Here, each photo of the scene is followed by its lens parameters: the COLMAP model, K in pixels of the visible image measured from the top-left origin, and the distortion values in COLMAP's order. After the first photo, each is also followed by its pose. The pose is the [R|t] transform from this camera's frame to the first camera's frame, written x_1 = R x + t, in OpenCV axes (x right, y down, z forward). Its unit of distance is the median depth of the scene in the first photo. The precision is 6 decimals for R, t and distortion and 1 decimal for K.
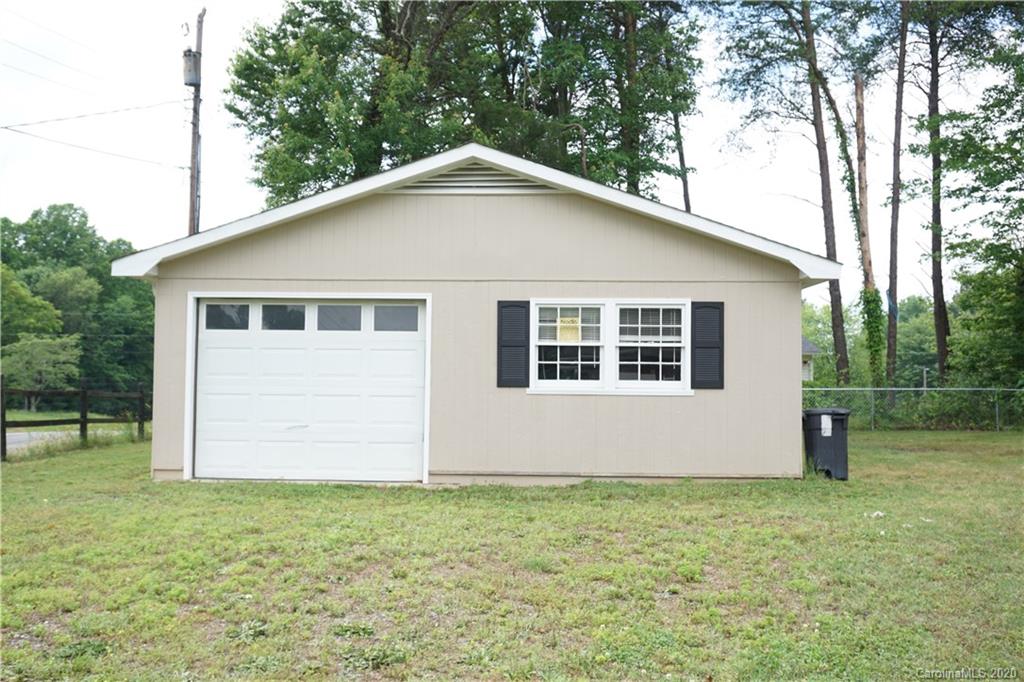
lens RADIAL K [[921.8, 0, 512.0], [0, 921.8, 341.0], [0, 0, 1]] dist [-0.013137, 0.007371]
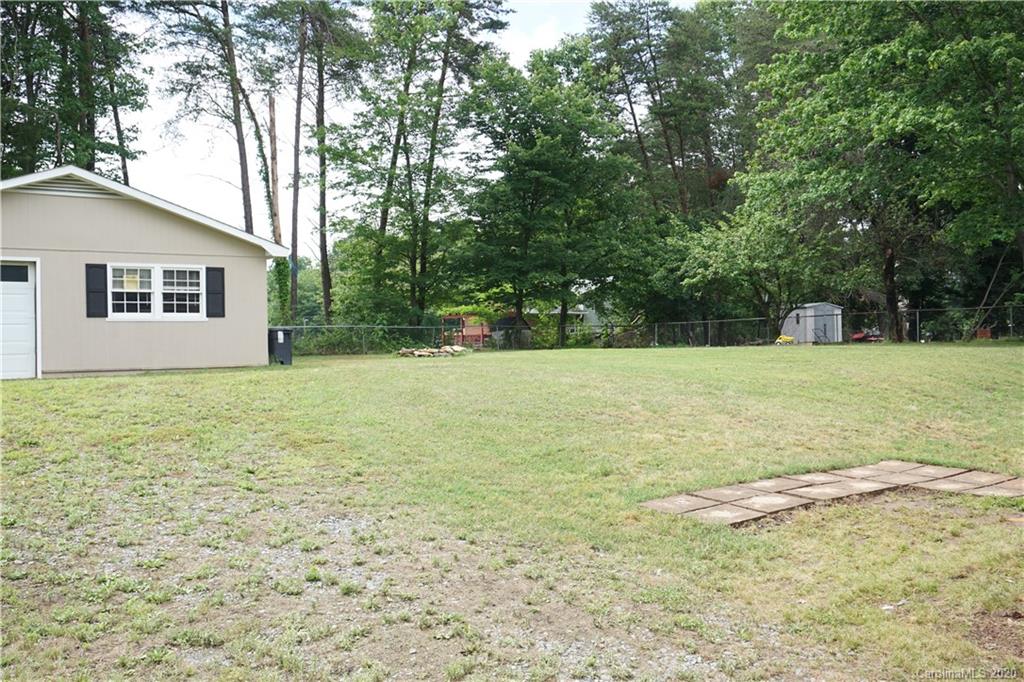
lens RADIAL K [[921.8, 0, 512.0], [0, 921.8, 341.0], [0, 0, 1]] dist [-0.013137, 0.007371]
pose [[0.798081, -0.023917, 0.602075, -0.162360], [-0.006266, 0.998828, 0.047983, 0.003909], [-0.602518, -0.042067, 0.796996, -0.303649]]
